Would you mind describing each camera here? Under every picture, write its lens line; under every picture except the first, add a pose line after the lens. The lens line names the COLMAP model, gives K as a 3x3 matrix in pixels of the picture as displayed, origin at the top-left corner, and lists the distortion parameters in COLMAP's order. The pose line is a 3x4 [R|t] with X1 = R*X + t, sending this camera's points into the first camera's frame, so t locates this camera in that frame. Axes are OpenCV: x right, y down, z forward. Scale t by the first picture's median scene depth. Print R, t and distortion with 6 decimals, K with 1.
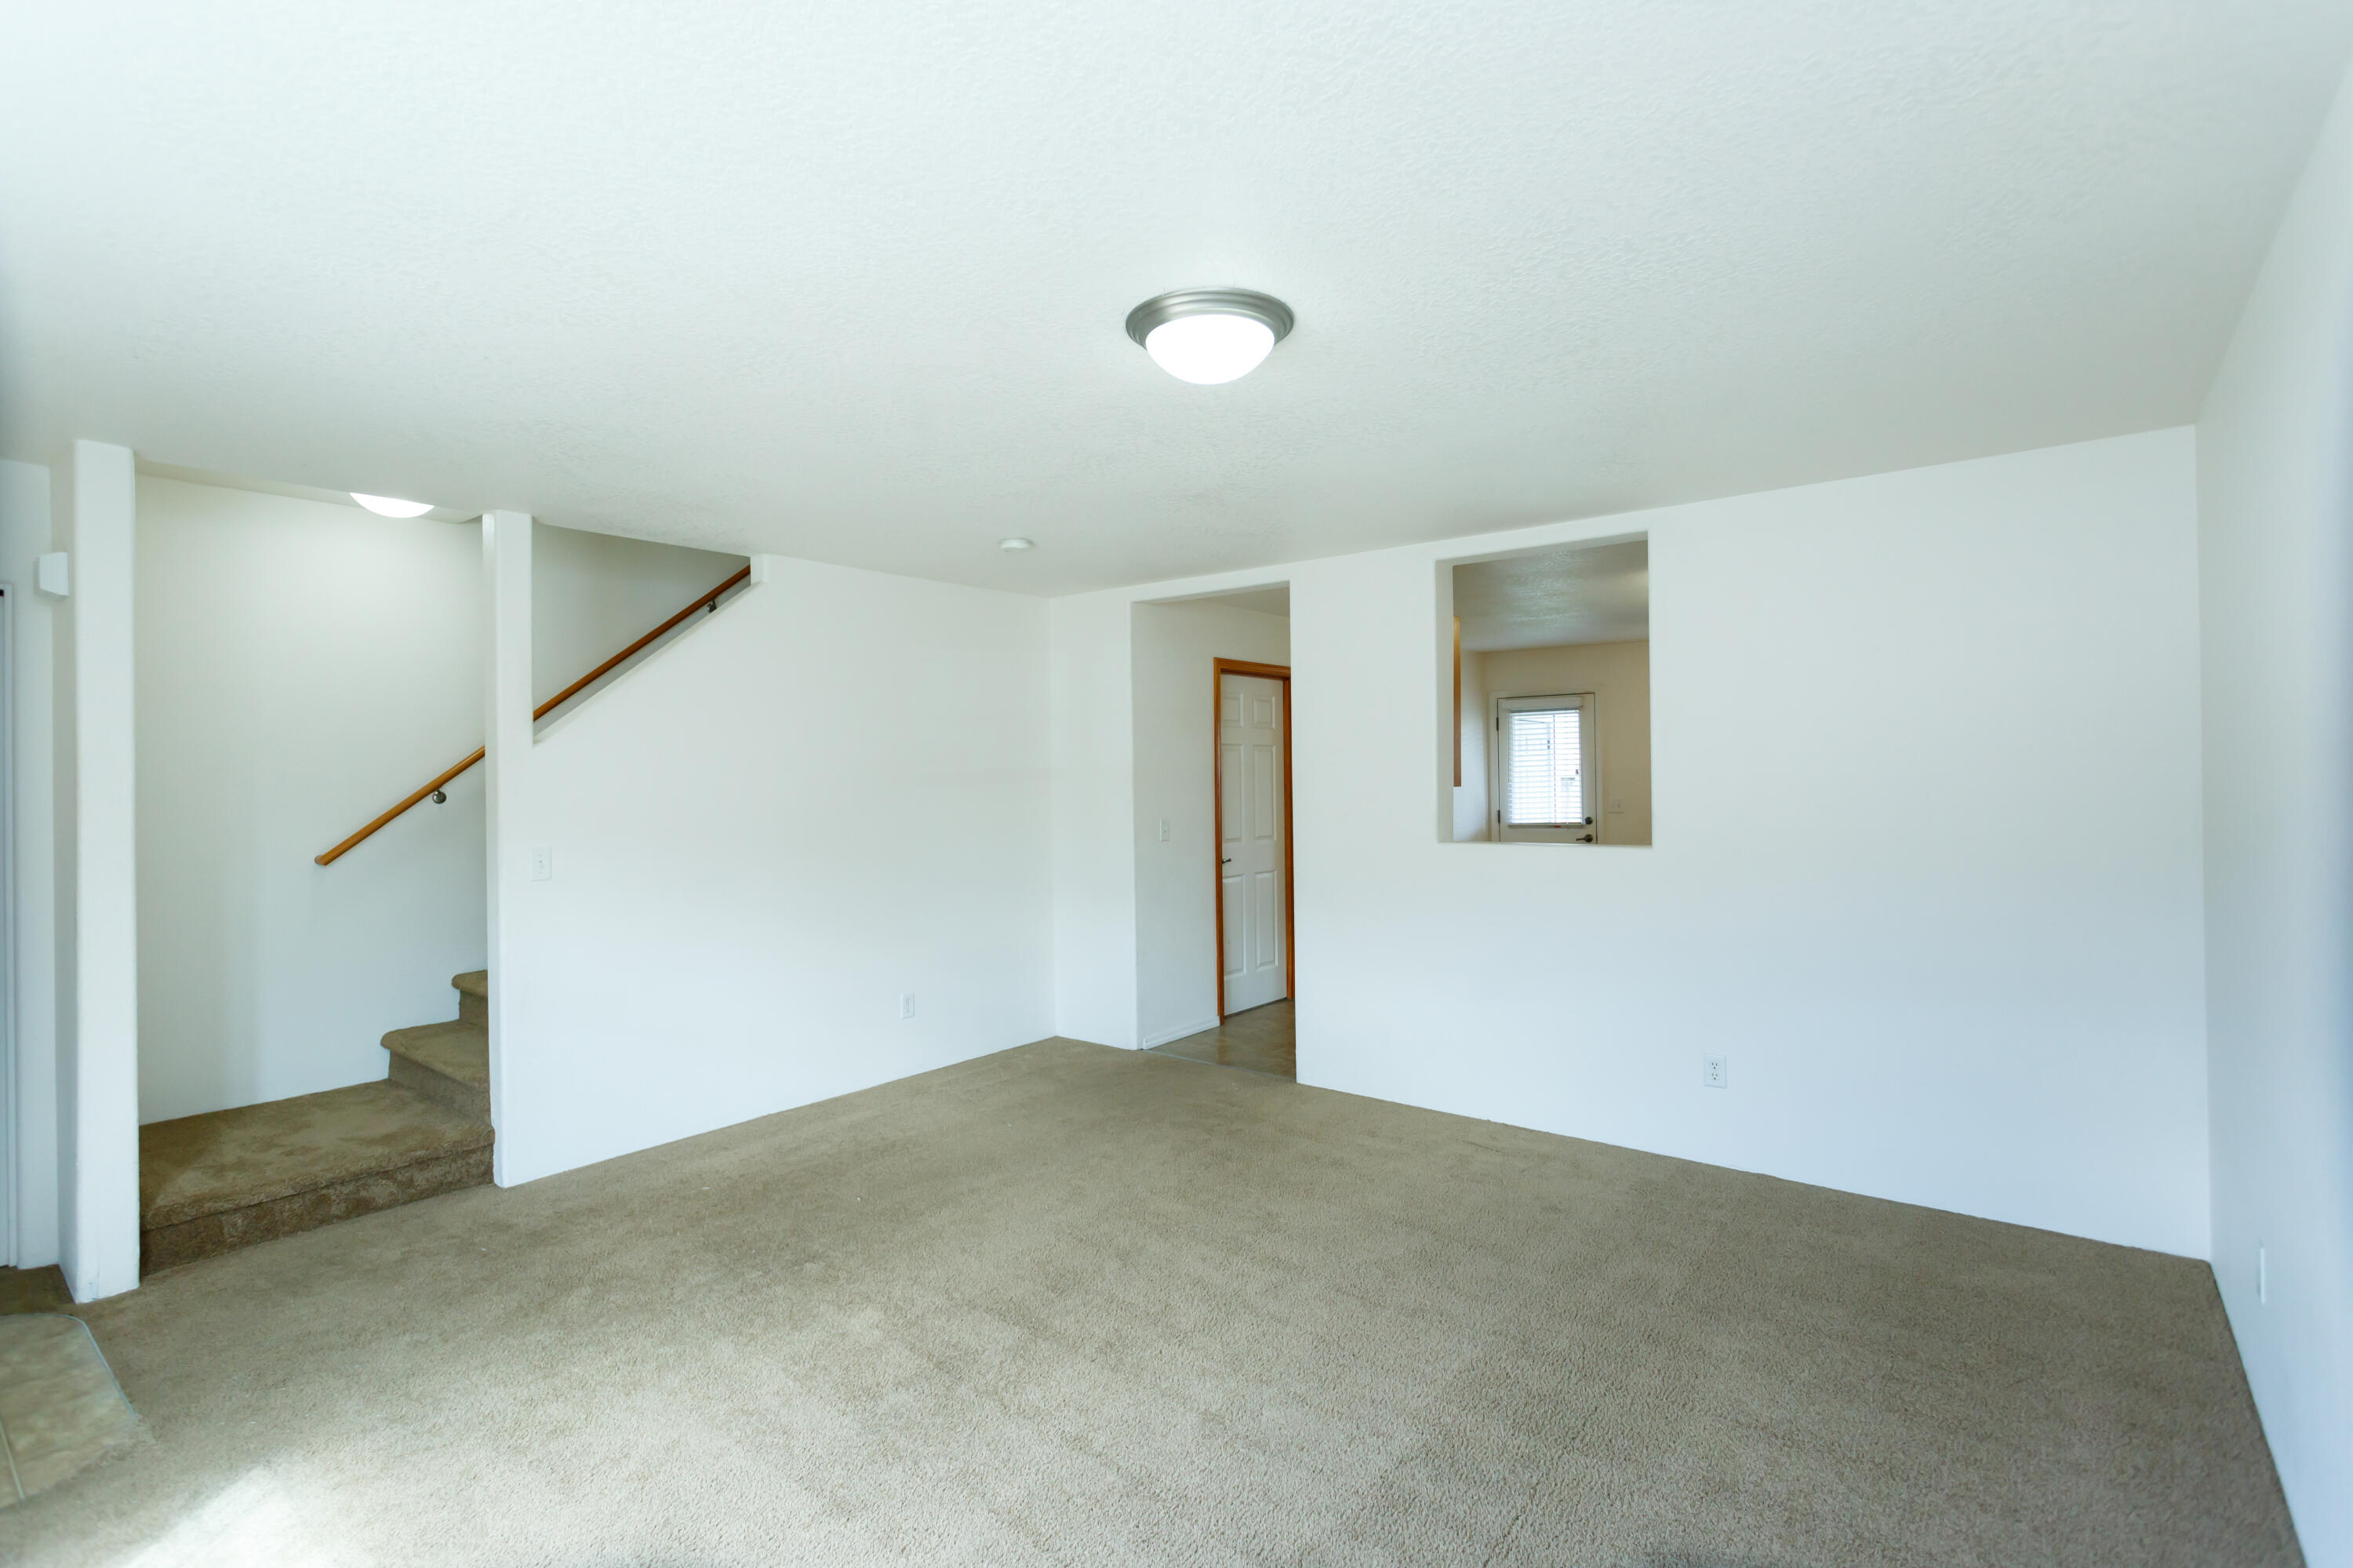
lens RADIAL K [[1101.0, 0, 1168.4], [0, 1101.0, 770.4], [0, 0, 1]] dist [0.004668, 0.000373]
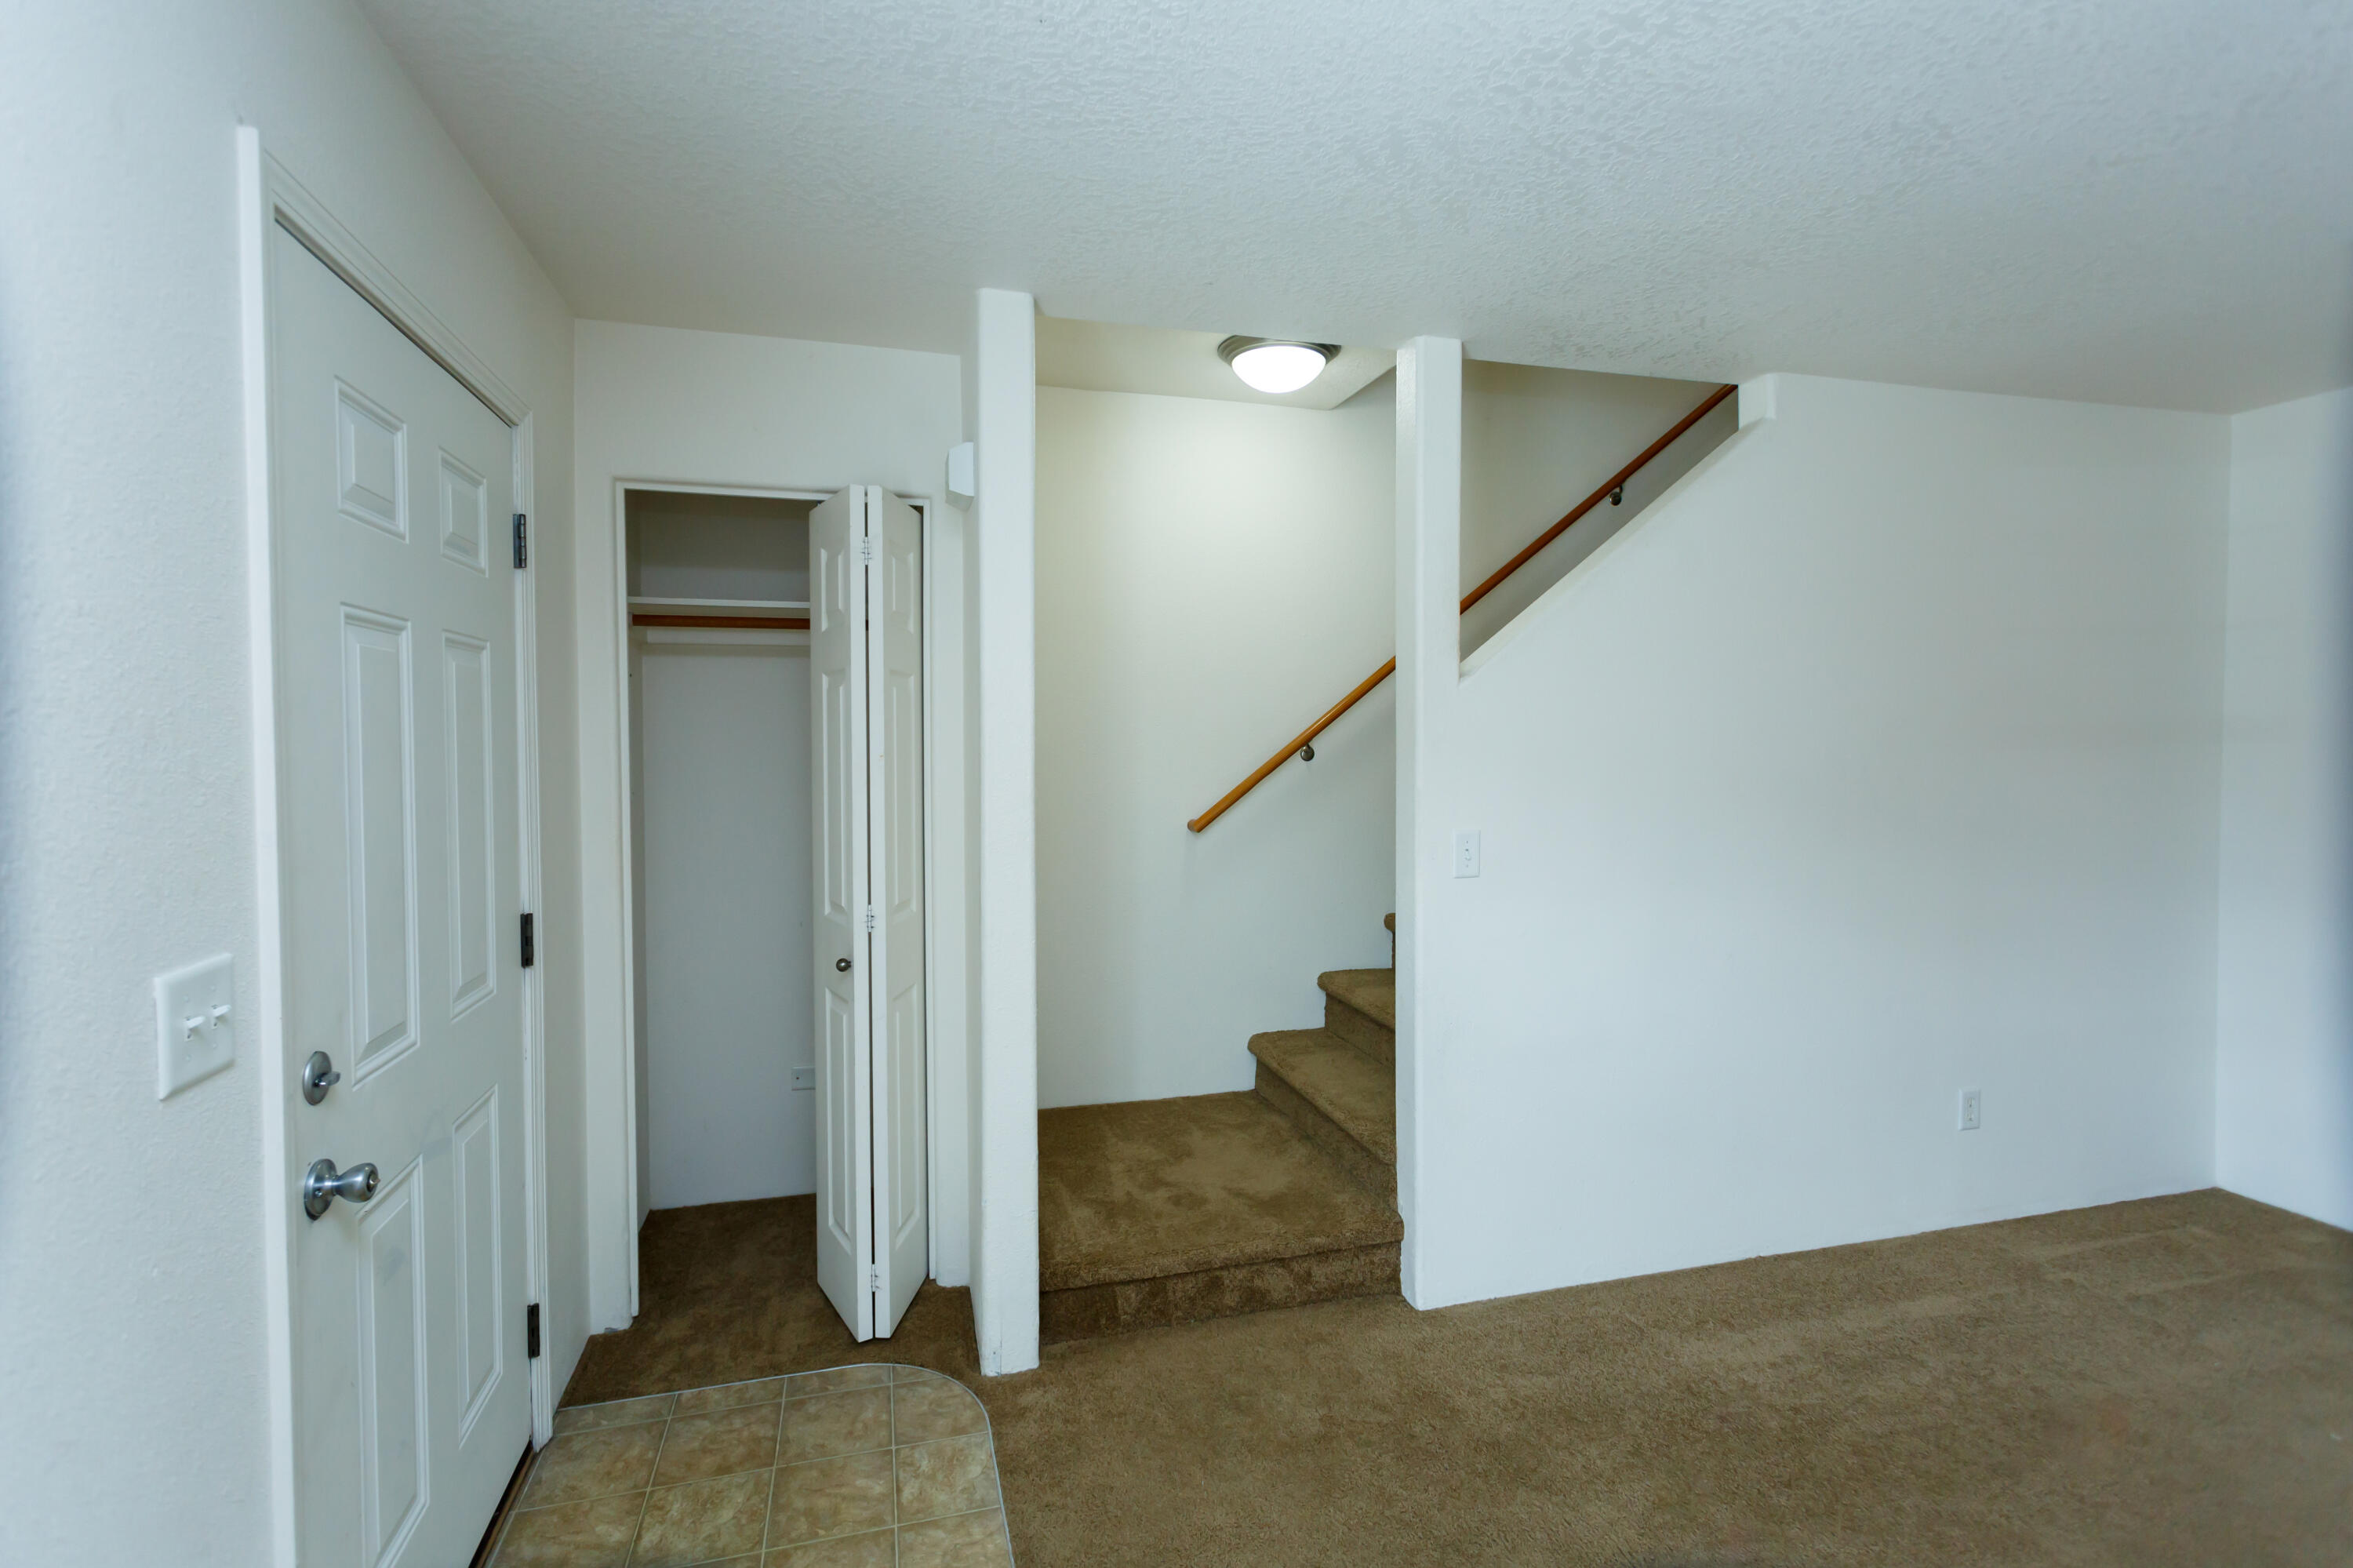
lens RADIAL K [[1101.0, 0, 1168.4], [0, 1101.0, 770.4], [0, 0, 1]] dist [0.004668, 0.000373]
pose [[0.810008, 0.023984, -0.585928, -0.348353], [-0.004821, 0.999402, 0.034244, 0.011917], [0.586399, -0.024913, 0.809639, 0.368737]]
